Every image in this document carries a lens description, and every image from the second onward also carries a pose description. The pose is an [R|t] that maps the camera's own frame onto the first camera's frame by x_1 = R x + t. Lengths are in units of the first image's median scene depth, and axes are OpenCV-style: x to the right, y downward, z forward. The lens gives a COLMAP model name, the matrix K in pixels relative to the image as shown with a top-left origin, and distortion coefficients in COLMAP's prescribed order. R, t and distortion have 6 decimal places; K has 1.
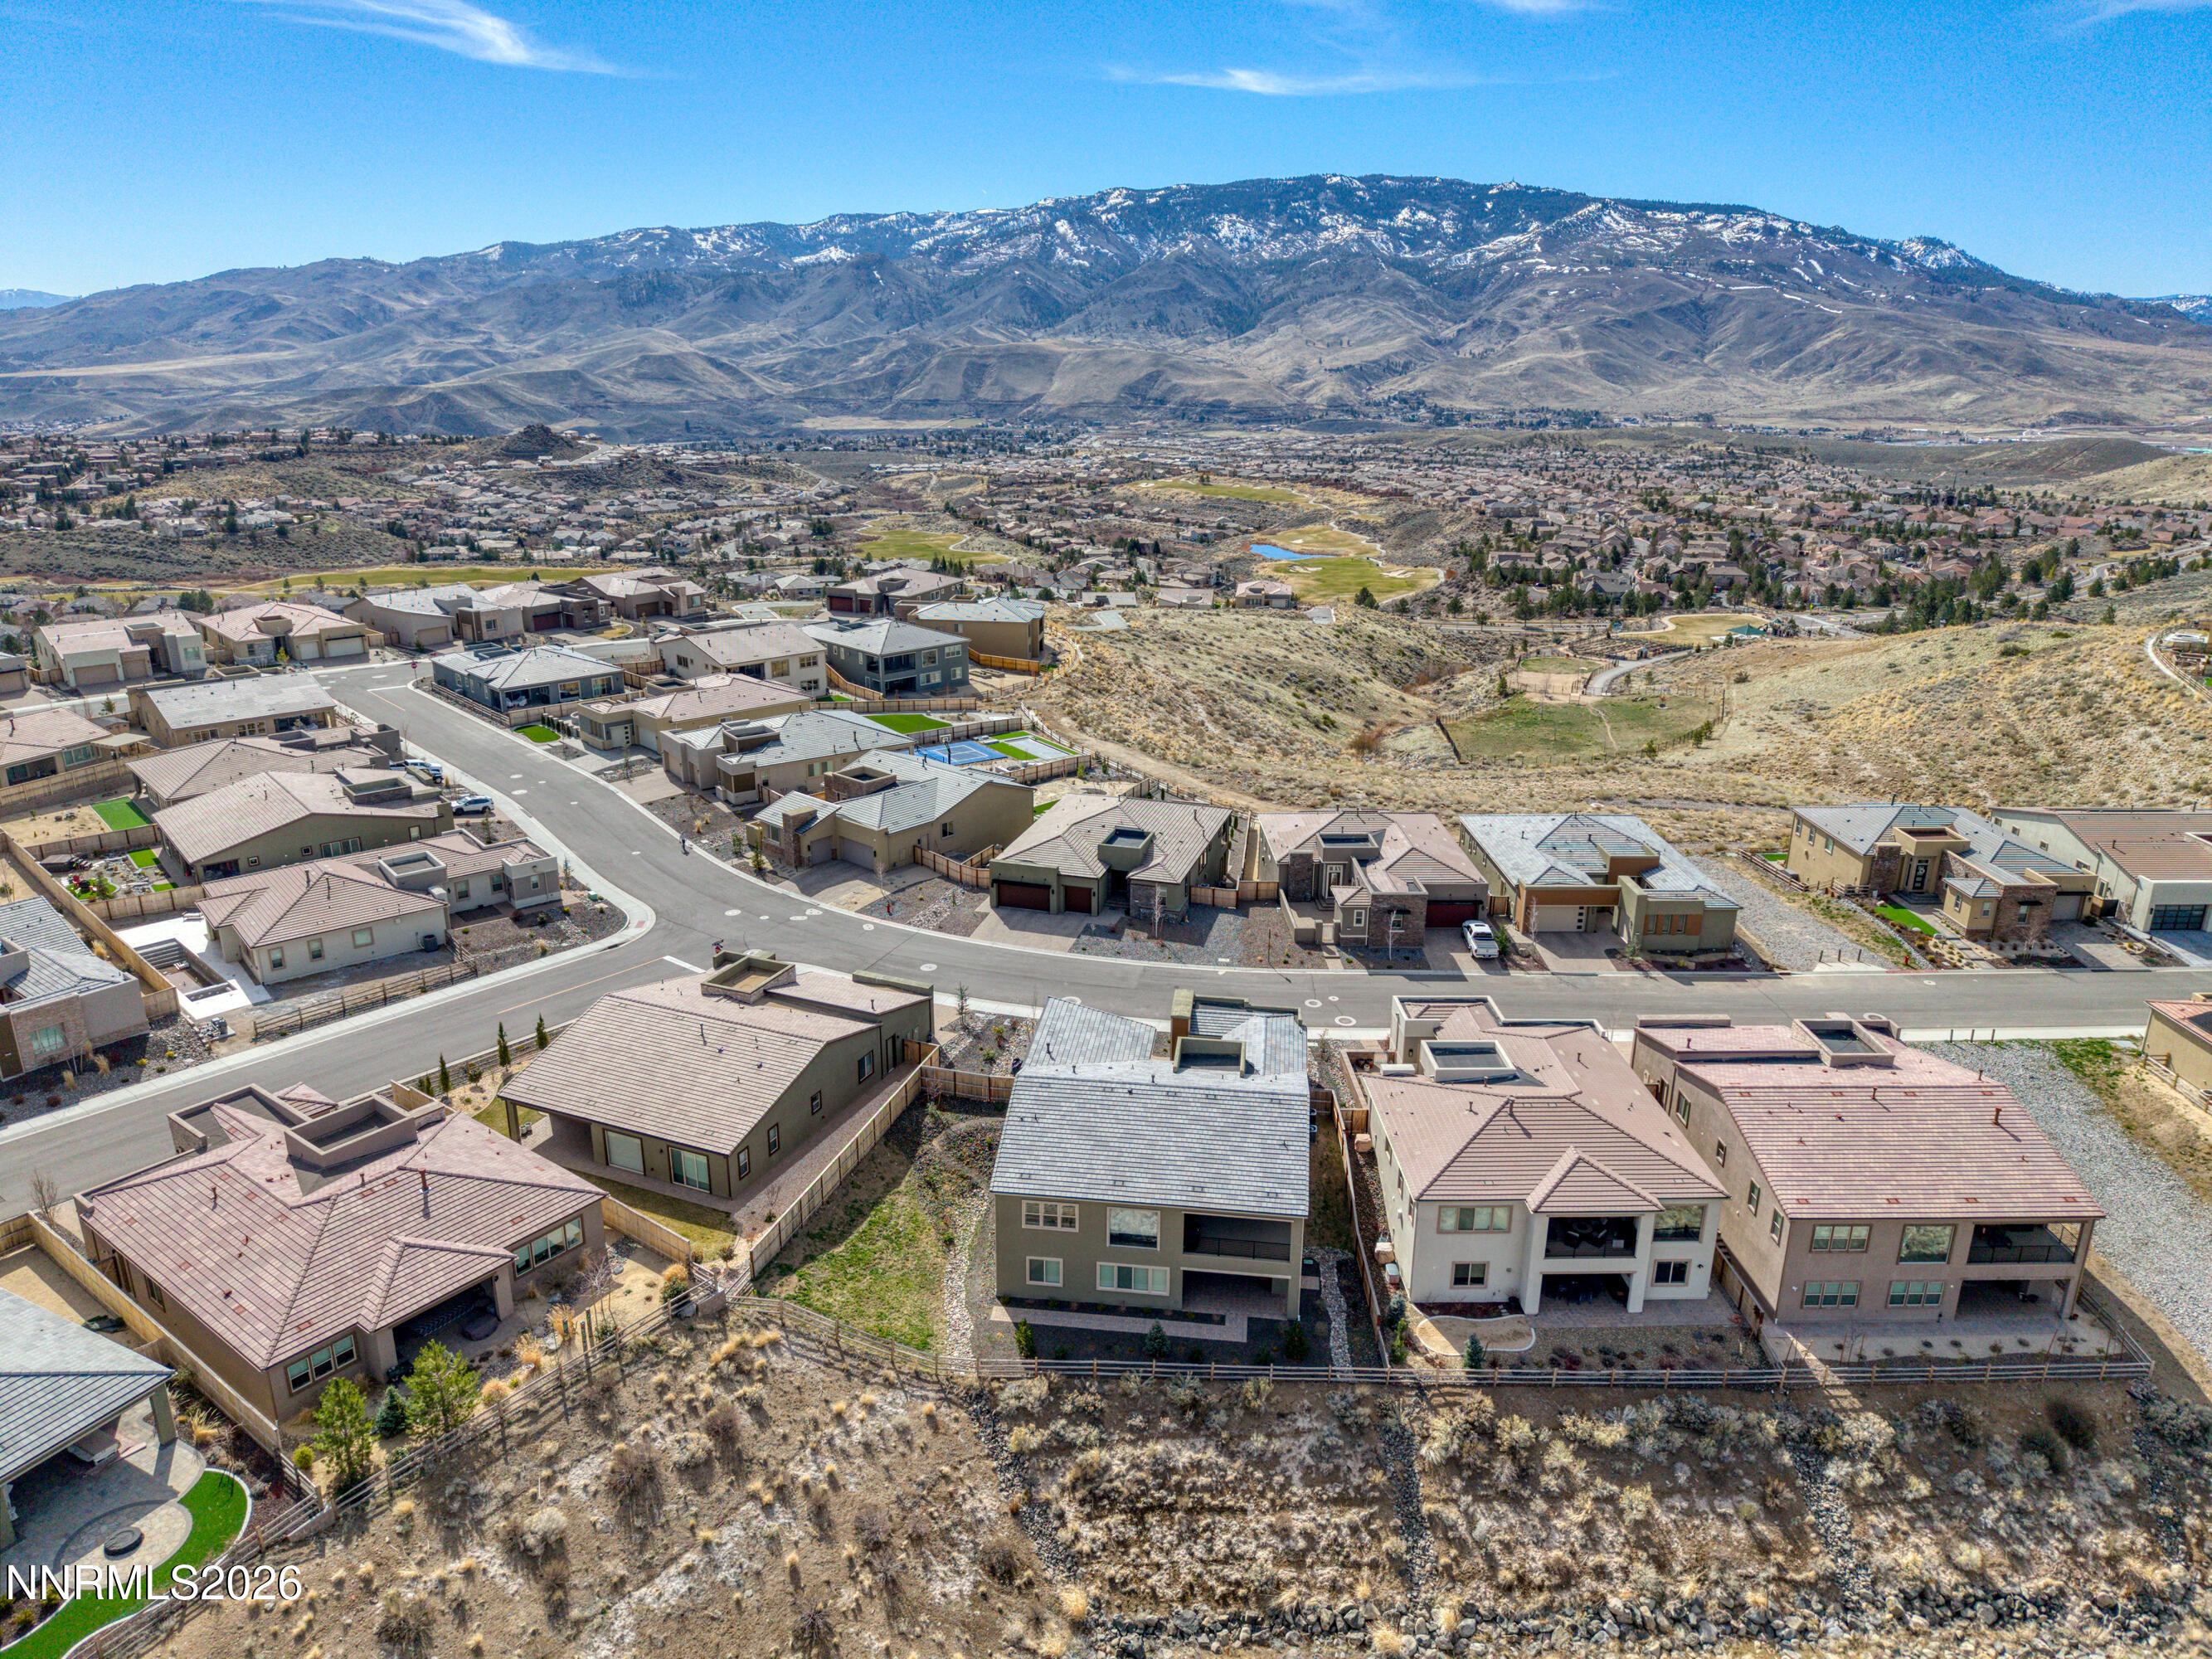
lens RADIAL K [[1484.7, 0, 1108.6], [0, 1484.7, 829.6], [0, 0, 1]] dist [0.026035, -0.025499]
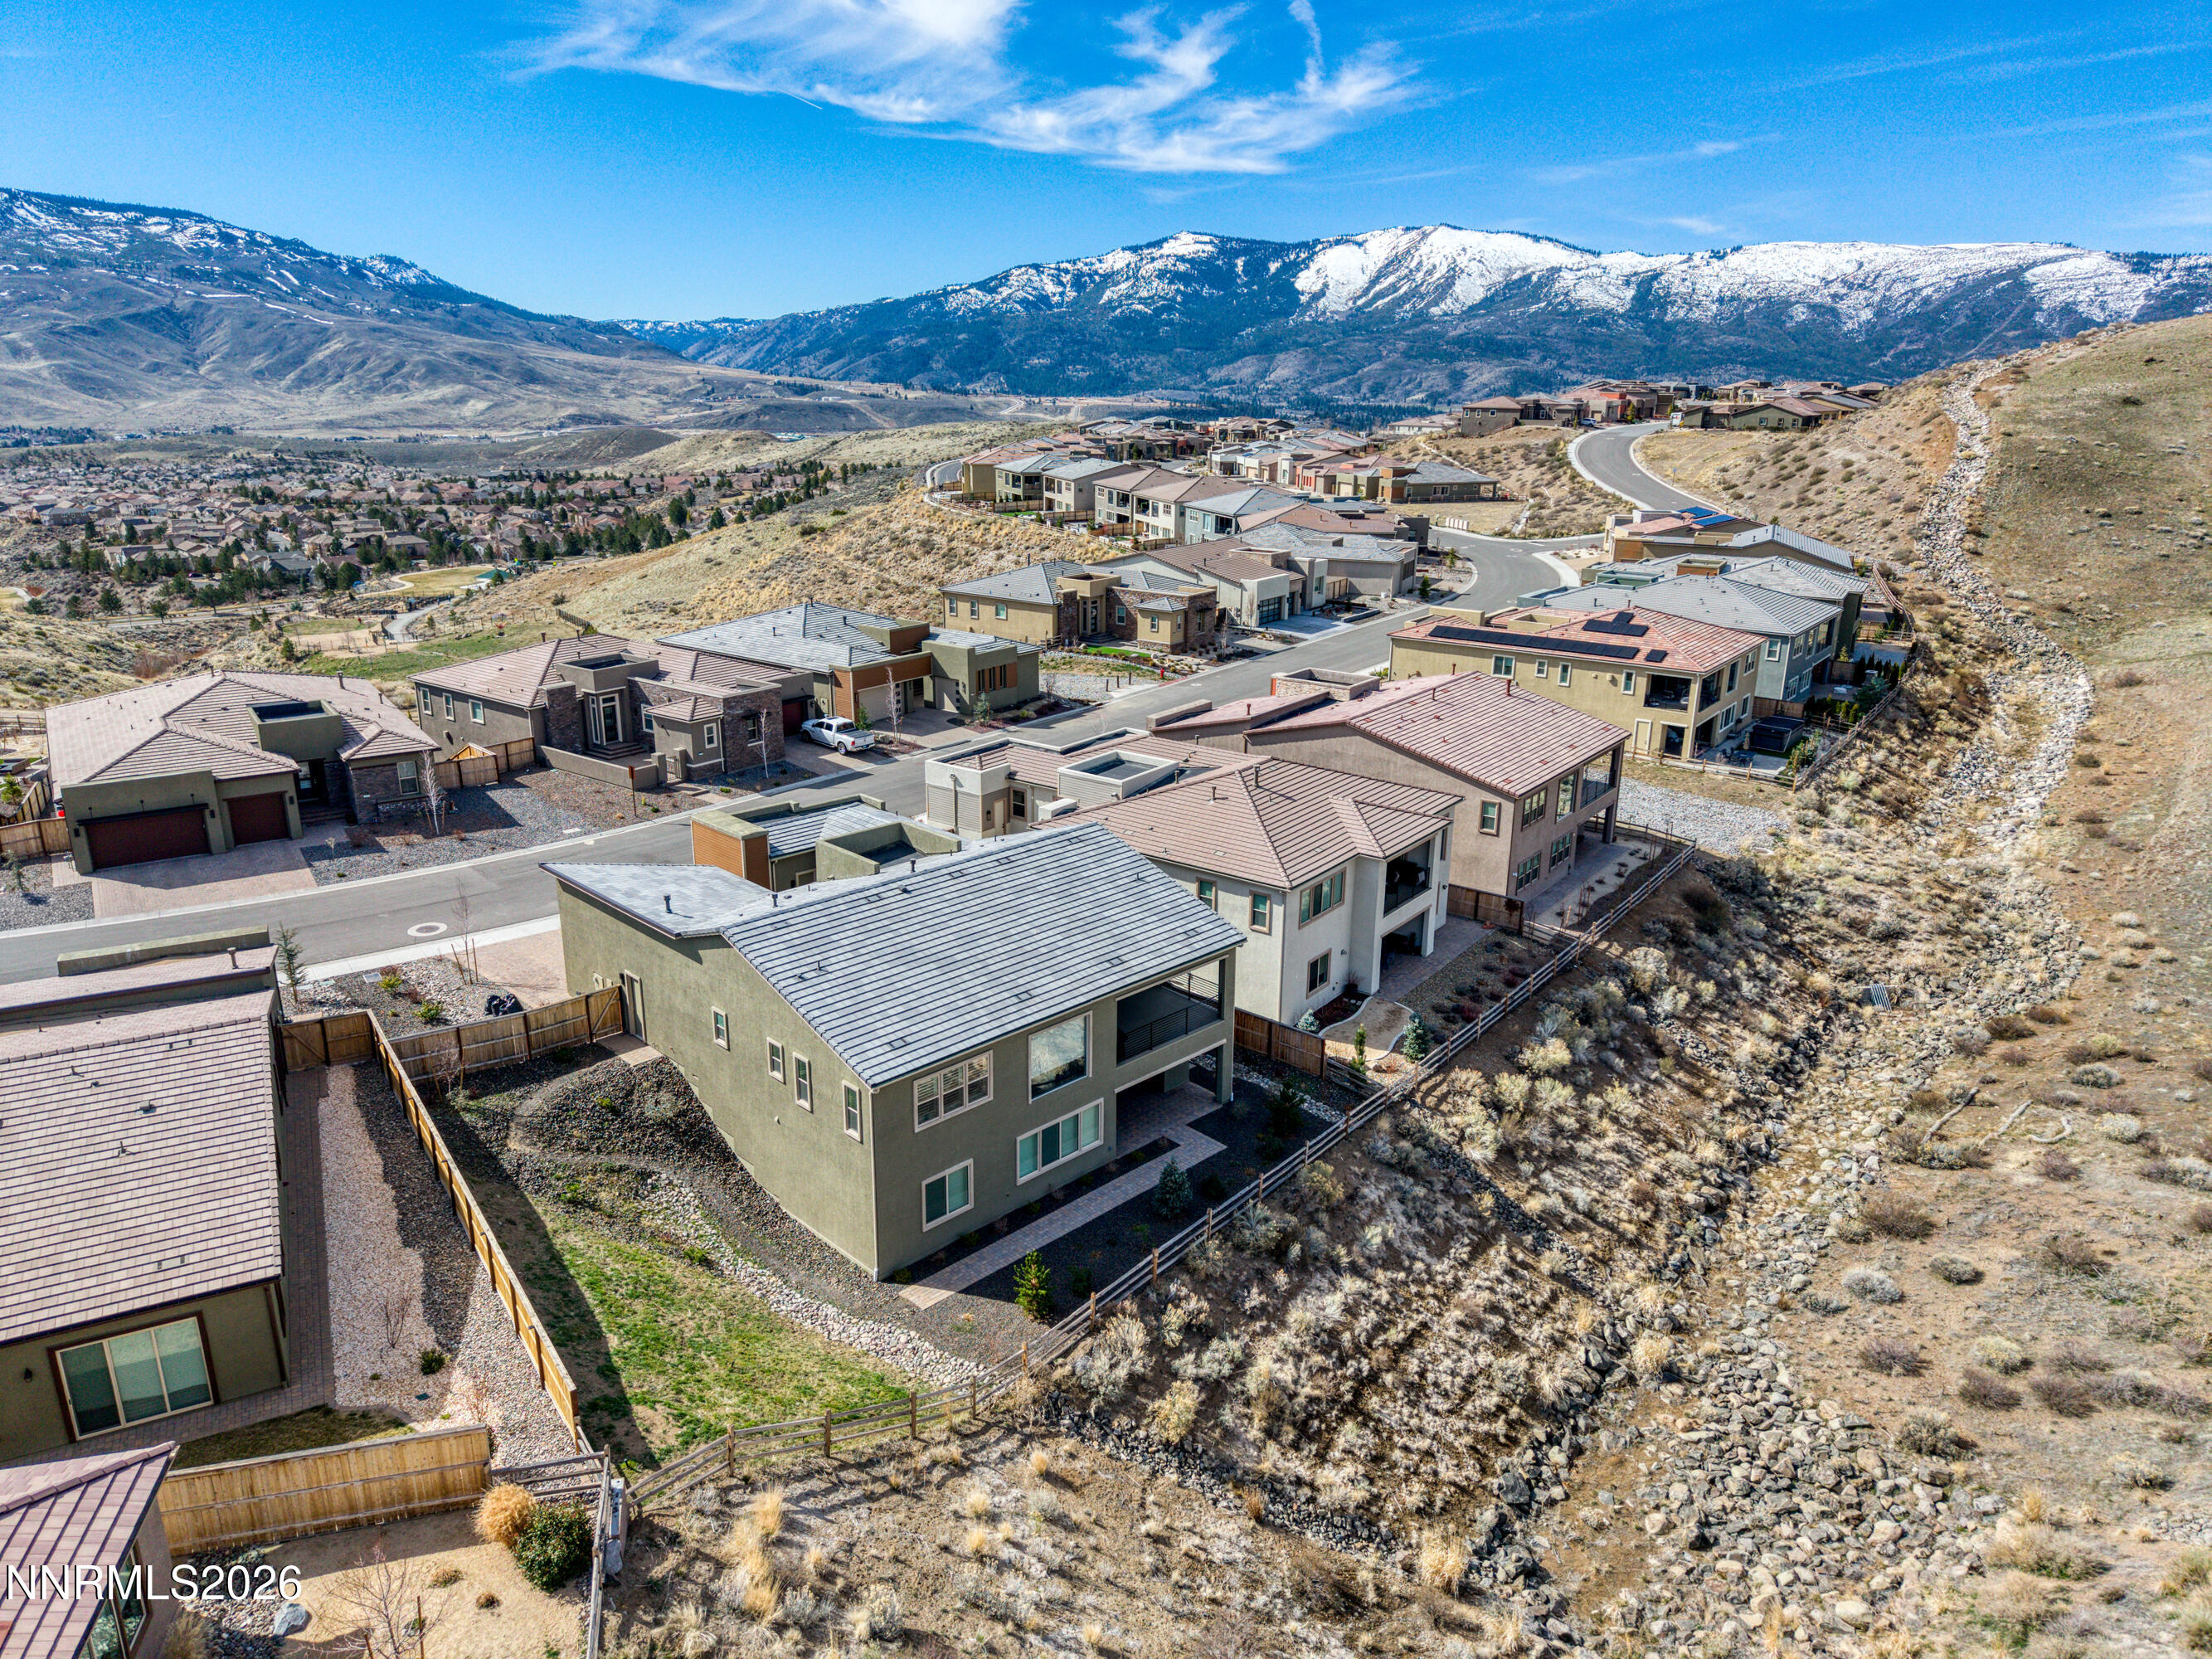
lens RADIAL K [[1484.7, 0, 1115.6], [0, 1484.7, 820.5], [0, 0, 1]] dist [0.026035, -0.025499]
pose [[0.617717, -0.231831, 0.751452, -0.274108], [0.245059, 0.964725, 0.096182, 0.079529], [-0.747243, 0.124737, 0.652739, 0.378487]]
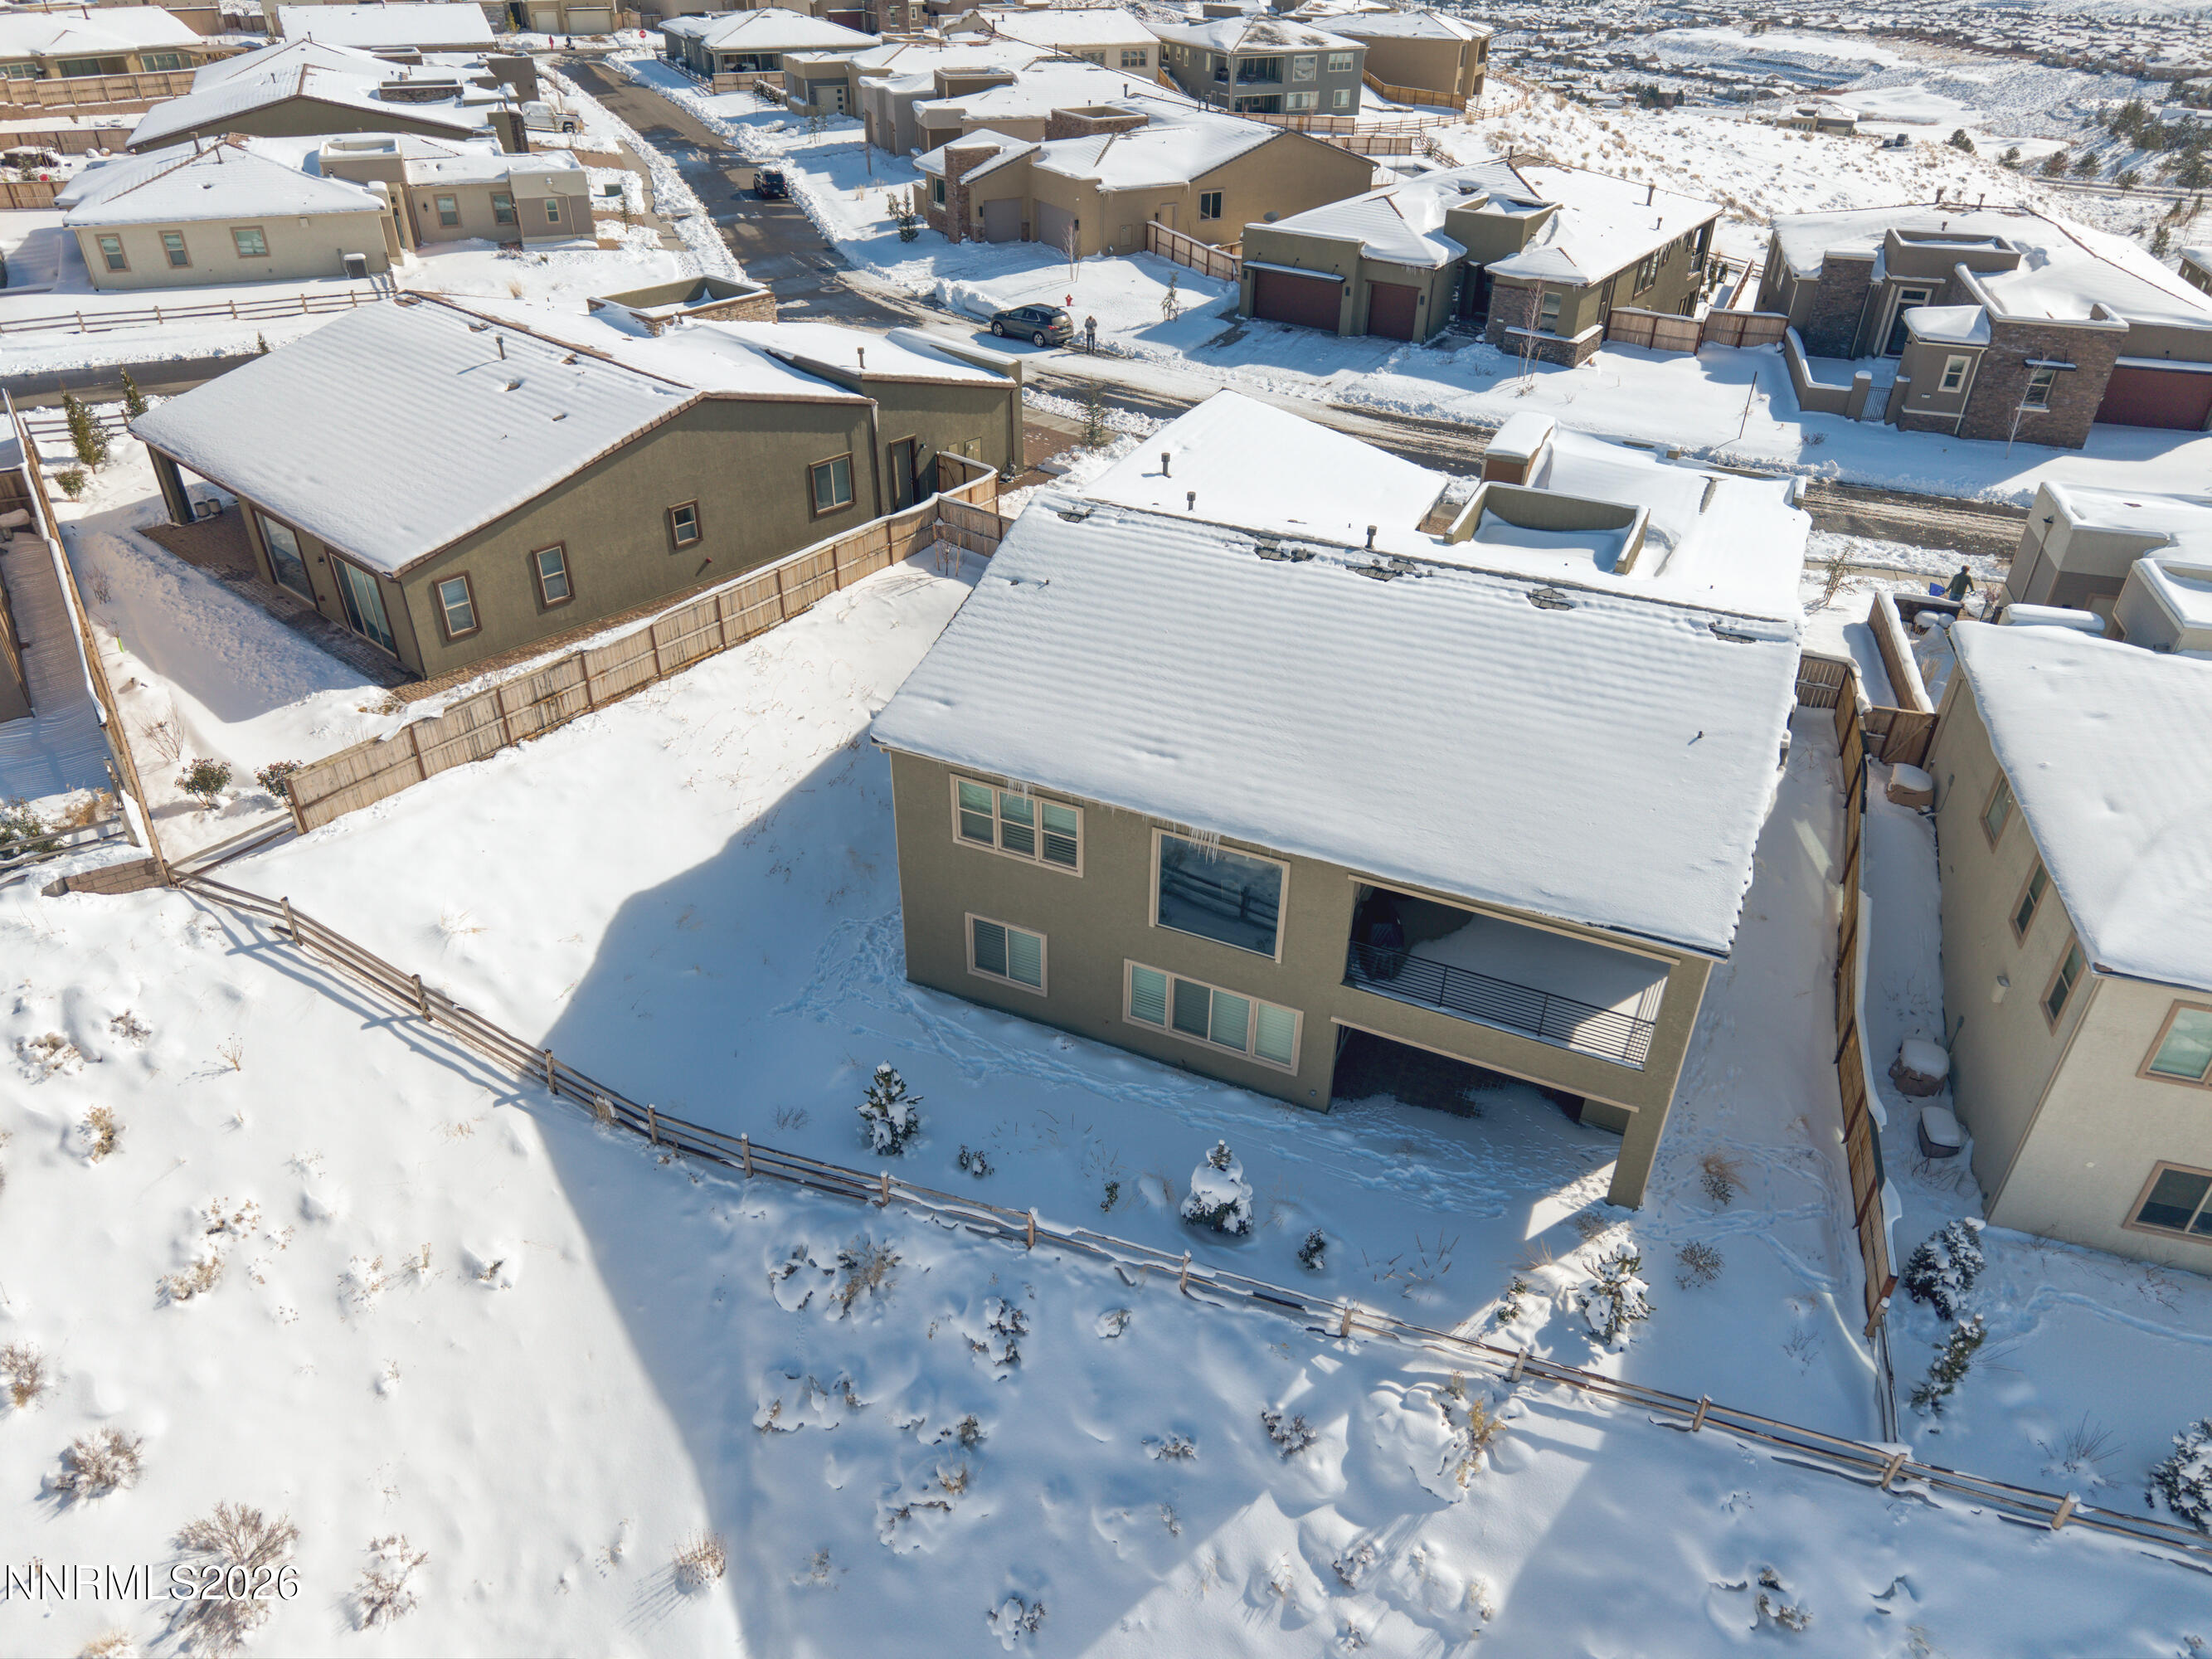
lens RADIAL K [[1484.7, 0, 1109.1], [0, 1484.7, 826.2], [0, 0, 1]] dist [0.026035, -0.025499]
pose [[0.953060, 0.169331, -0.251006, 0.053808], [-0.102915, 0.960808, 0.257404, 0.106289], [0.284755, -0.219490, 0.933134, 0.434811]]
